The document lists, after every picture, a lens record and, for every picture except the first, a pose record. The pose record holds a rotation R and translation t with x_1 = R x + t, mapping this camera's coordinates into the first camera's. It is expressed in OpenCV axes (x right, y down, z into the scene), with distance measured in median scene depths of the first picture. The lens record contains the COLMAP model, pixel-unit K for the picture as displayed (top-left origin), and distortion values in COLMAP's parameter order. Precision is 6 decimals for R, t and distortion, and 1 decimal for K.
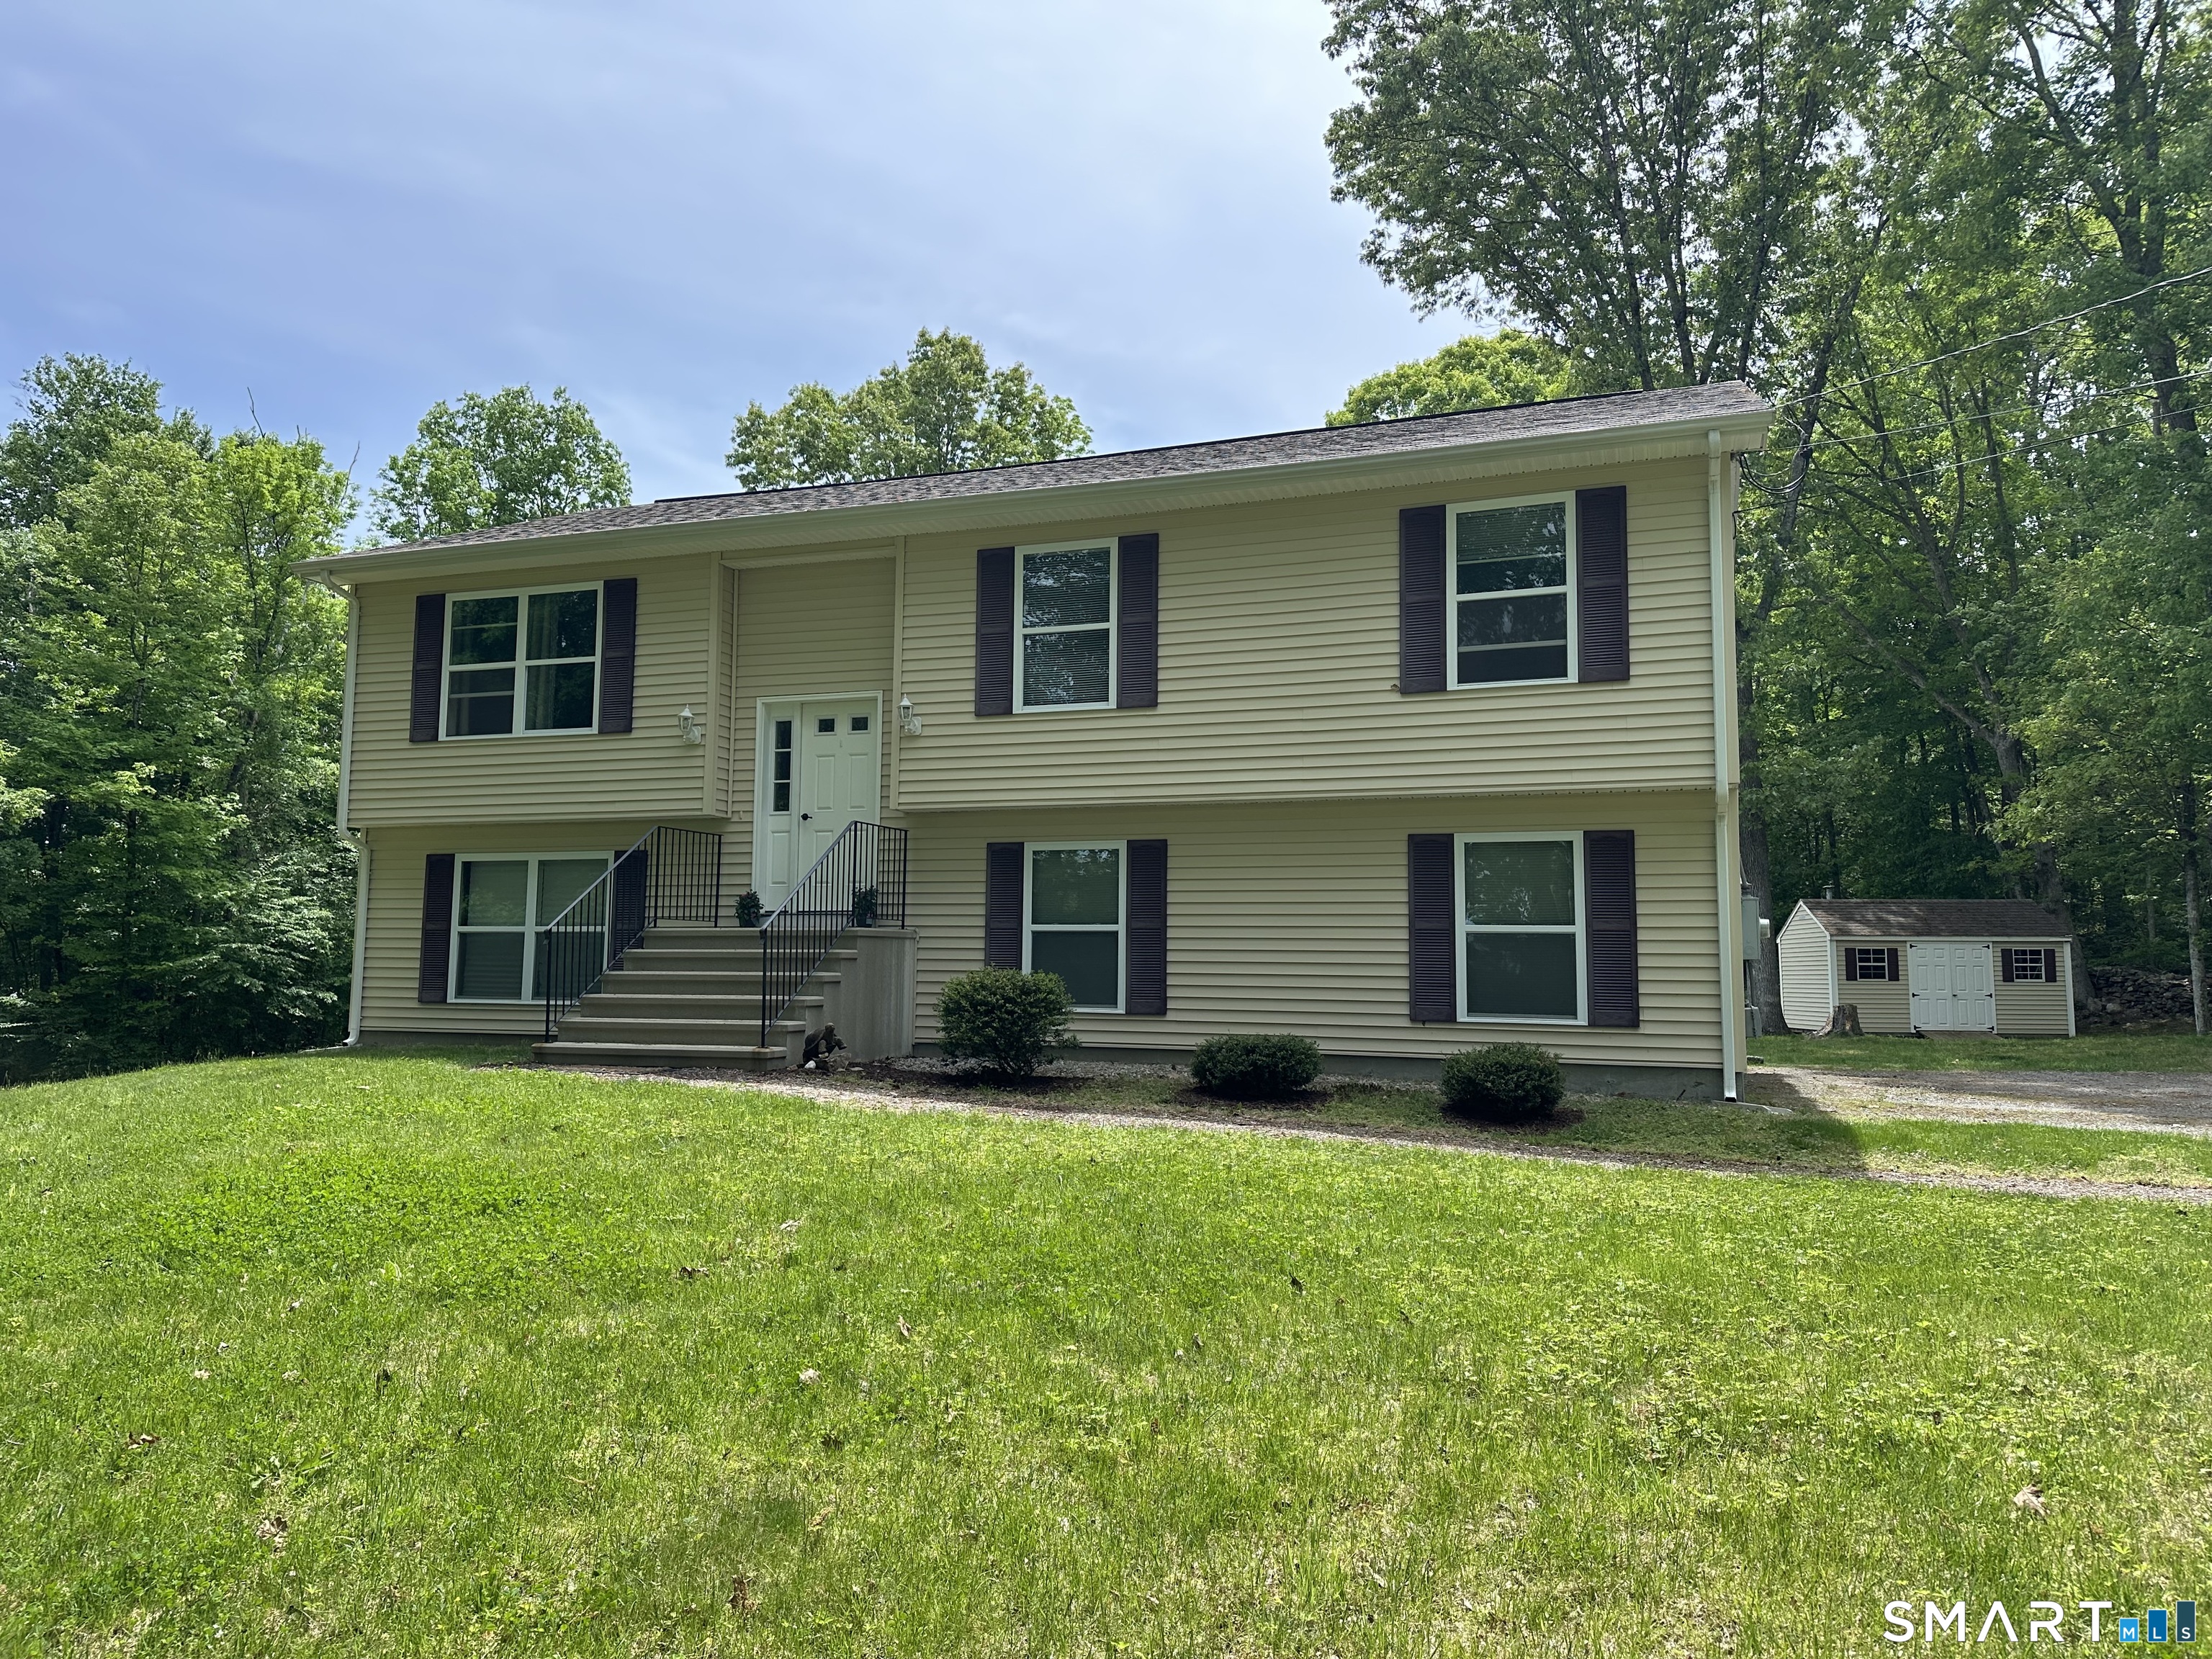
lens RADIAL K [[1536.3, 0, 1108.6], [0, 1536.3, 821.1], [0, 0, 1]] dist [0.145842, -0.257689]
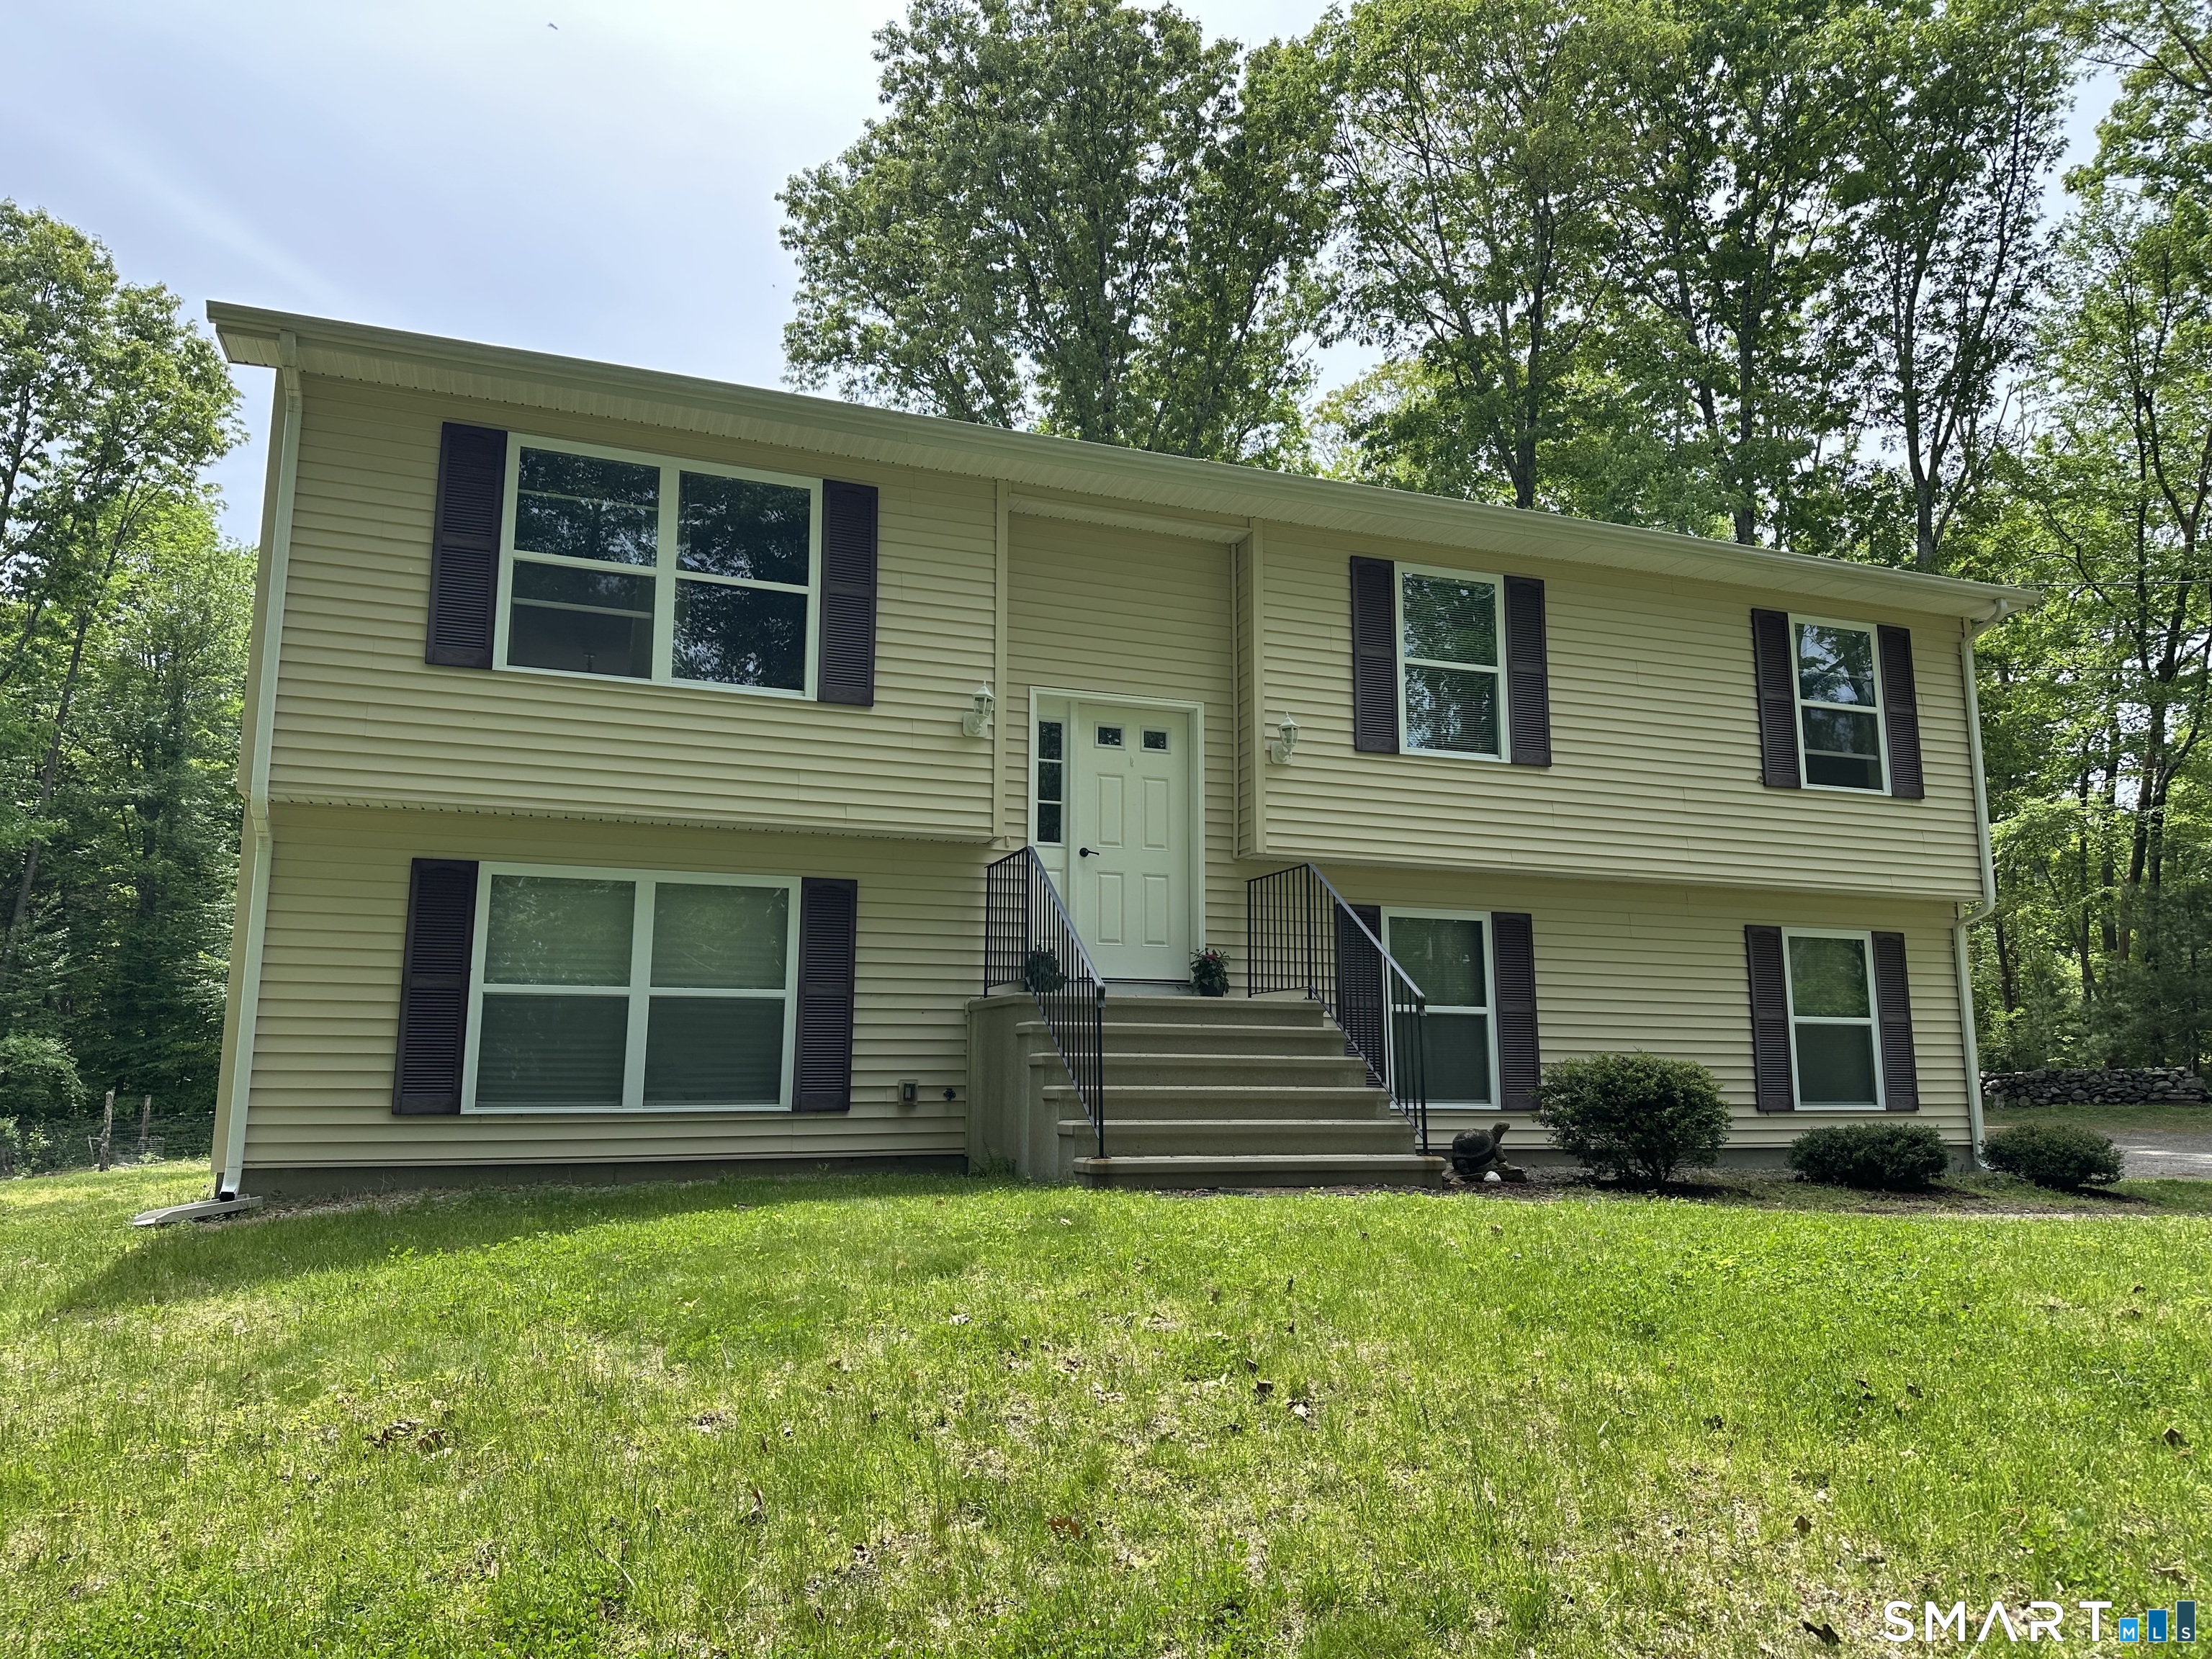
lens RADIAL K [[1534.0, 0, 1118.5], [0, 1534.0, 839.8], [0, 0, 1]] dist [0.109943, -0.123889]
pose [[0.756951, 0.095893, 0.646398, -0.661206], [-0.057454, 0.995110, -0.080344, 0.049687], [-0.650942, 0.023678, 0.758758, 0.418331]]
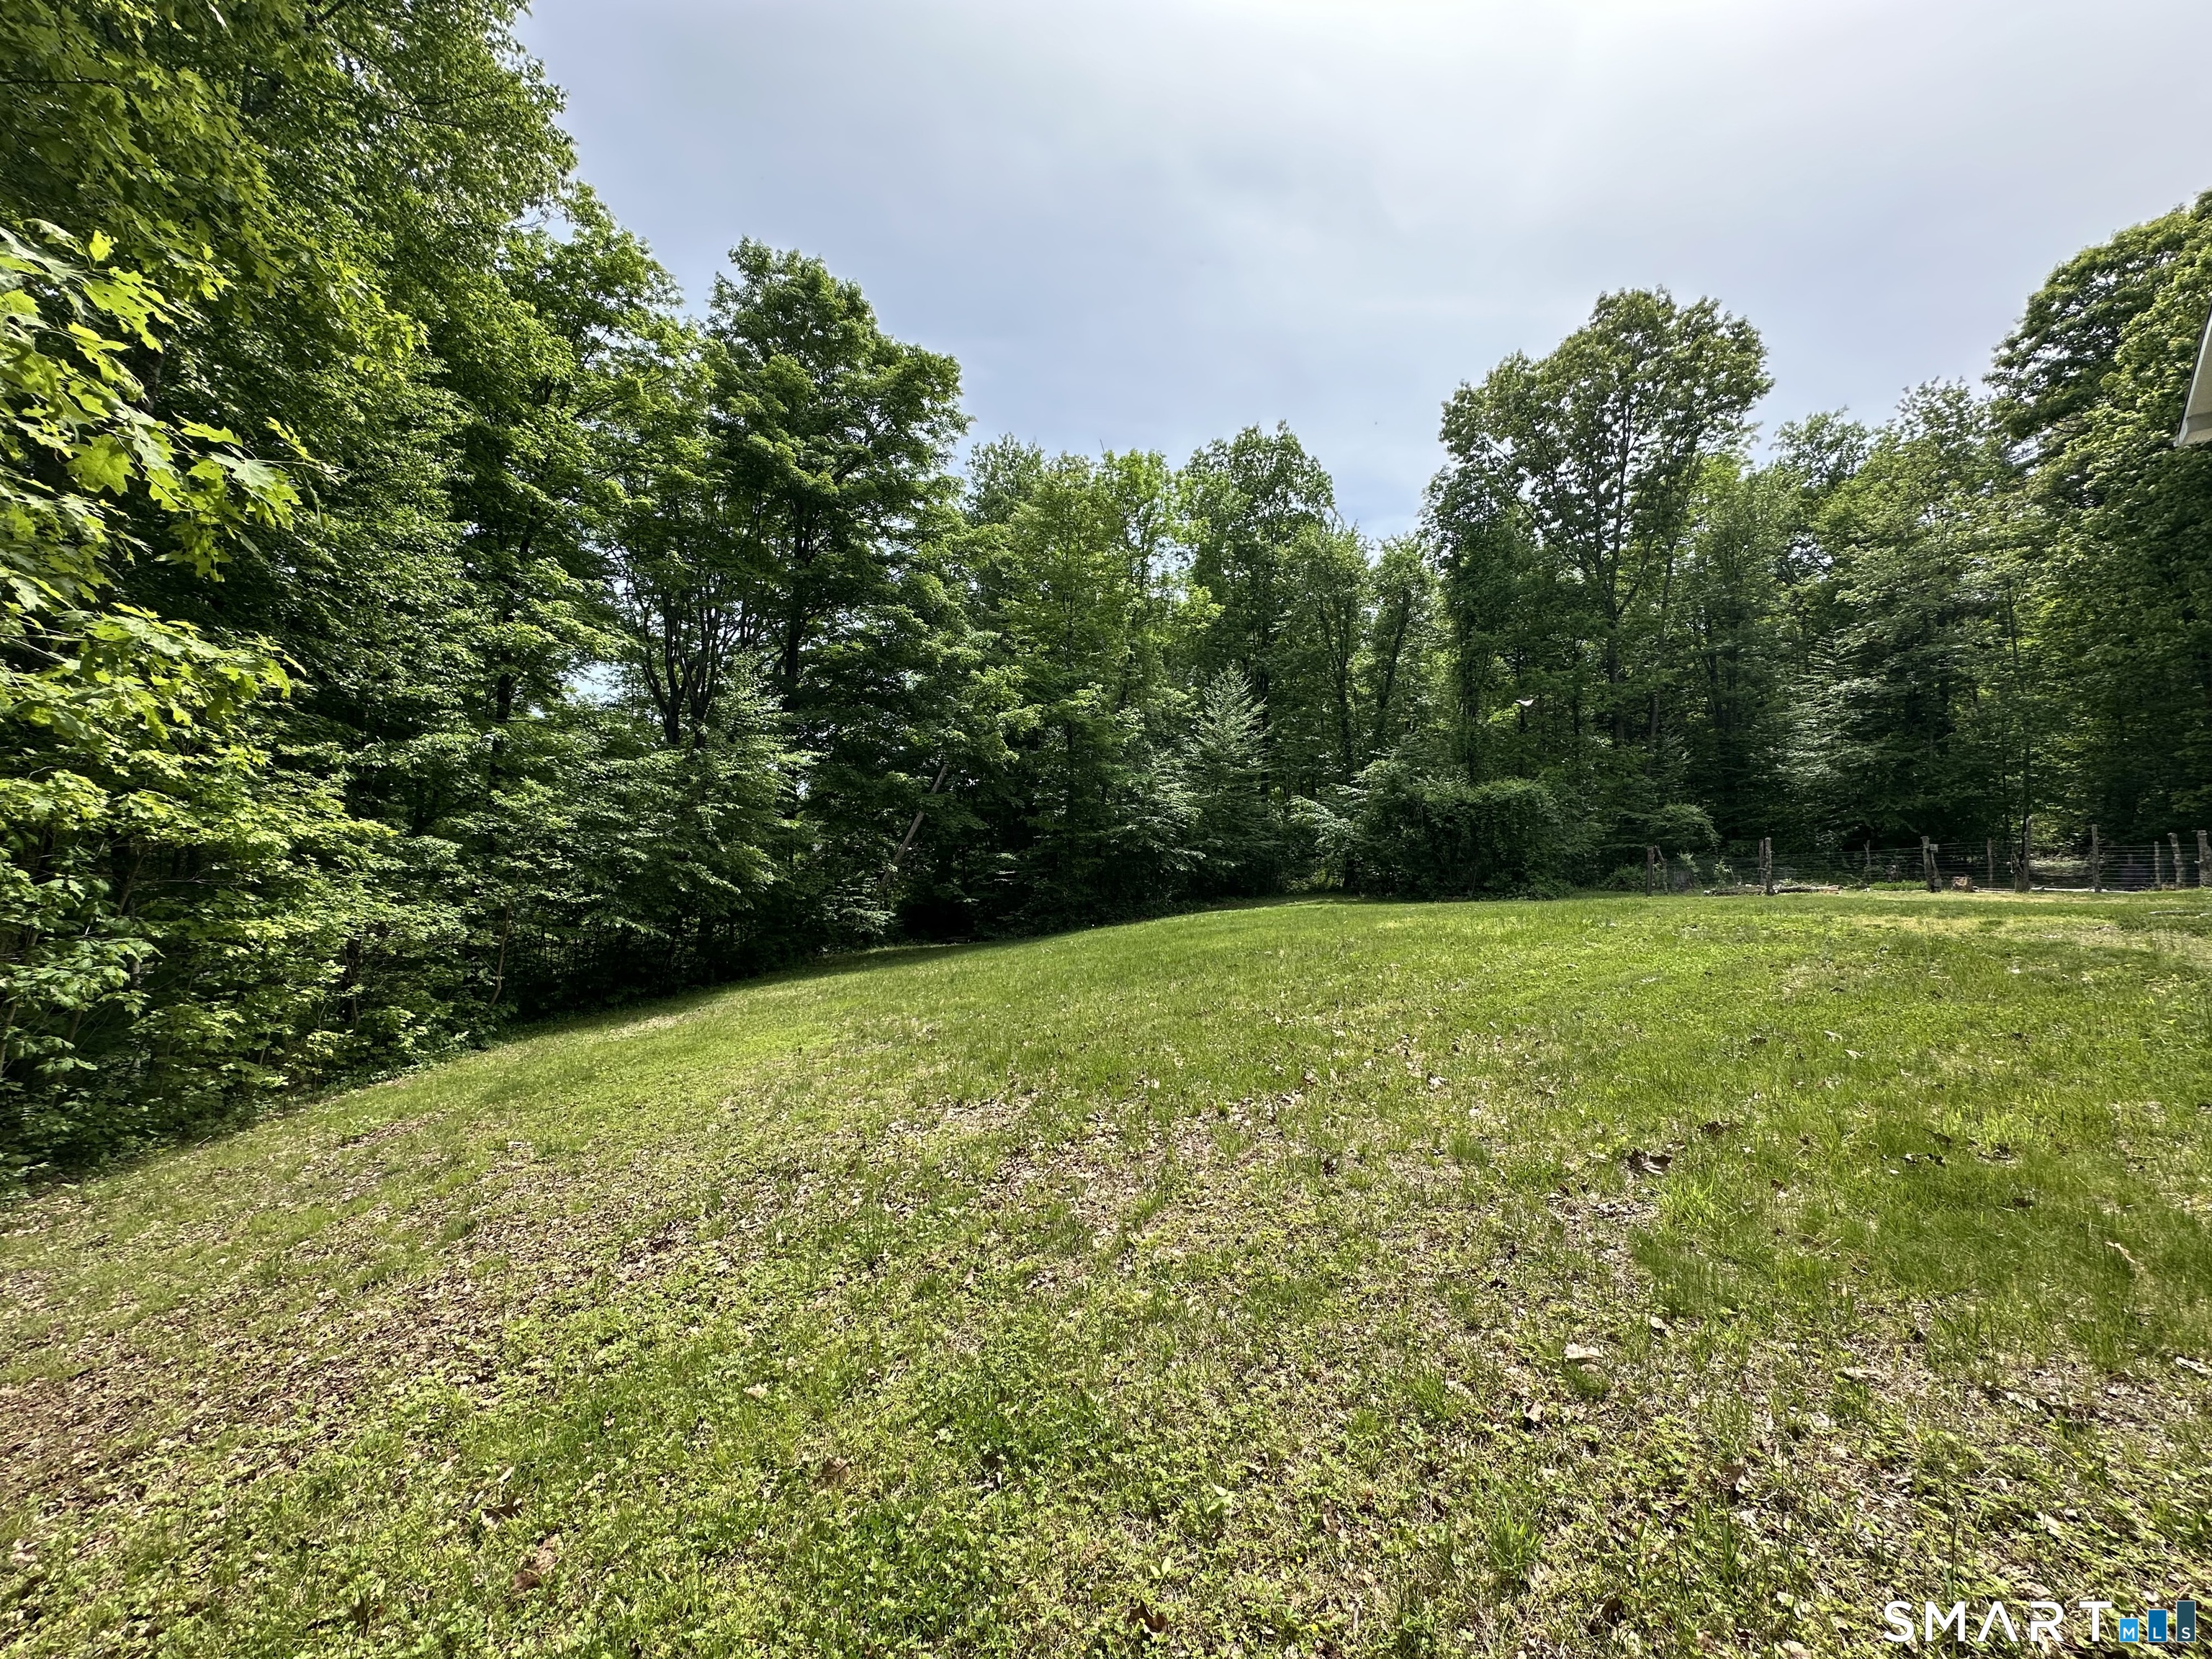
lens RADIAL K [[883.2, 0, 1107.7], [0, 883.2, 830.8], [0, 0, 1]] dist [0.003051, -0.000393]
pose [[0.922121, -0.011583, -0.386728, -0.805939], [0.045684, 0.995819, 0.079102, 0.078195], [0.384195, -0.090608, 0.918795, 0.754438]]
